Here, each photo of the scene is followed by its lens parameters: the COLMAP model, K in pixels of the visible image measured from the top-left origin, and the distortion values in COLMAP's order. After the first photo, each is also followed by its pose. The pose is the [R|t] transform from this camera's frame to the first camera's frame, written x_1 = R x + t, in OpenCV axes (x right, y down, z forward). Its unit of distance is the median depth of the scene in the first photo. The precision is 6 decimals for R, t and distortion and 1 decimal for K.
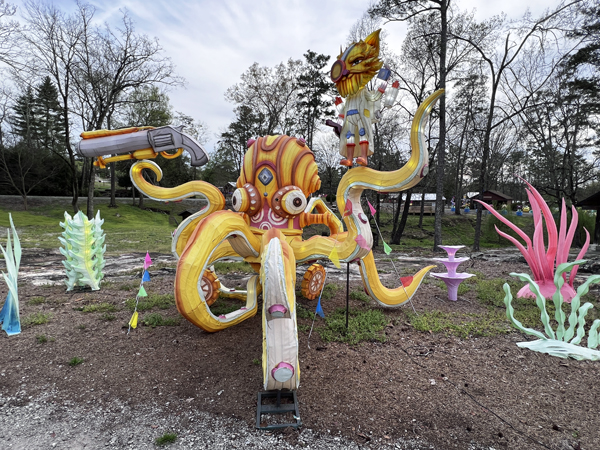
lens RADIAL K [[302.8, 0, 299.1], [0, 302.8, 223.5], [0, 0, 1]] dist [-0.000469, -0.000065]
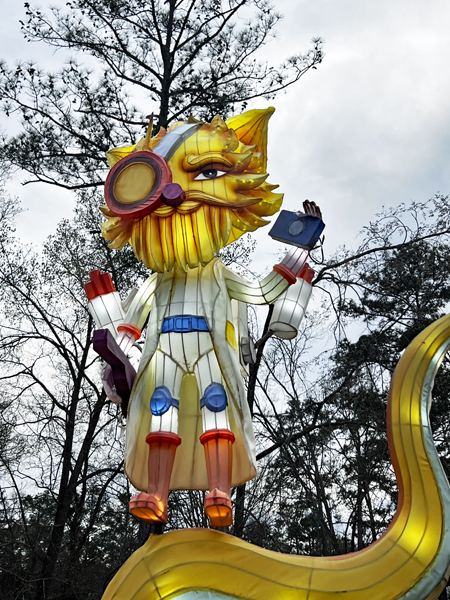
lens RADIAL K [[842.0, 0, 224.9], [0, 842.0, 301.6], [0, 0, 1]] dist [0.202179, 0.000000]
pose [[0.850973, 0.216787, 0.478380, -0.169265], [0.013666, 0.901390, -0.432792, -0.052224], [-0.525031, 0.374831, 0.764097, 0.389939]]
